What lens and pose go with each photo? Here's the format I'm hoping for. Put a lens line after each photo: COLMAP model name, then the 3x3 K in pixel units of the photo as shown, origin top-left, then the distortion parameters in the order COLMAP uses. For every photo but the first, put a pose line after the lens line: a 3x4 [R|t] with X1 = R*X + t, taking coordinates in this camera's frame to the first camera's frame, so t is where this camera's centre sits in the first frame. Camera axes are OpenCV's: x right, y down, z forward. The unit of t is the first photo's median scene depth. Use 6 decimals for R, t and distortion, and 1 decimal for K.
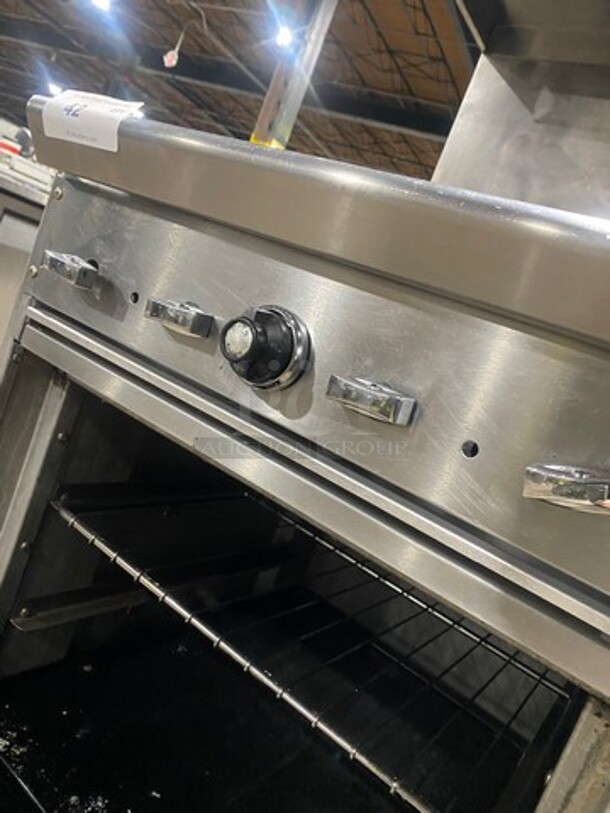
lens RADIAL K [[622.3, 0, 305.0], [0, 622.3, 406.5], [0, 0, 1]] dist [-0.003010, -0.003434]
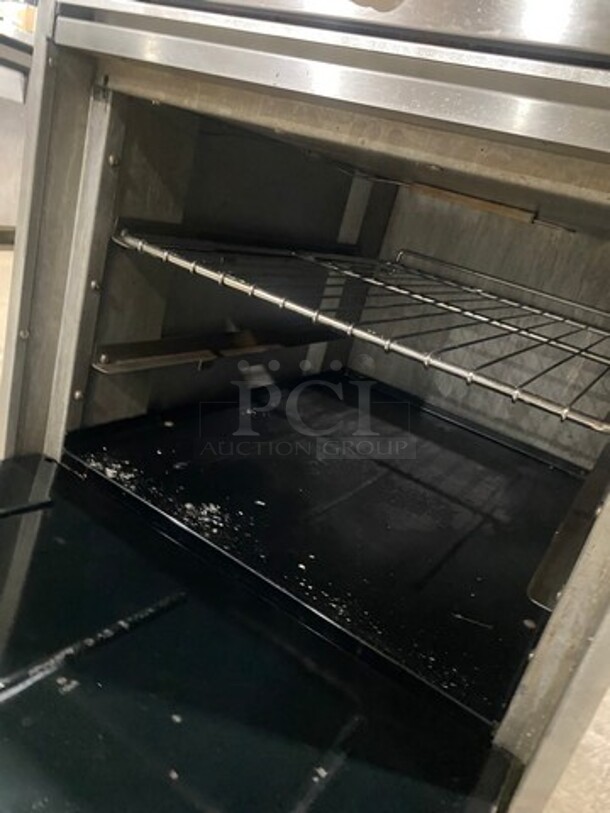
lens RADIAL K [[615.7, 0, 305.0], [0, 615.7, 406.5], [0, 0, 1]] dist [0.044126, -0.042485]
pose [[0.993018, -0.117708, -0.007795, -0.137322], [0.116943, 0.973572, 0.196168, 0.264657], [-0.015501, -0.195710, 0.980539, -0.009095]]
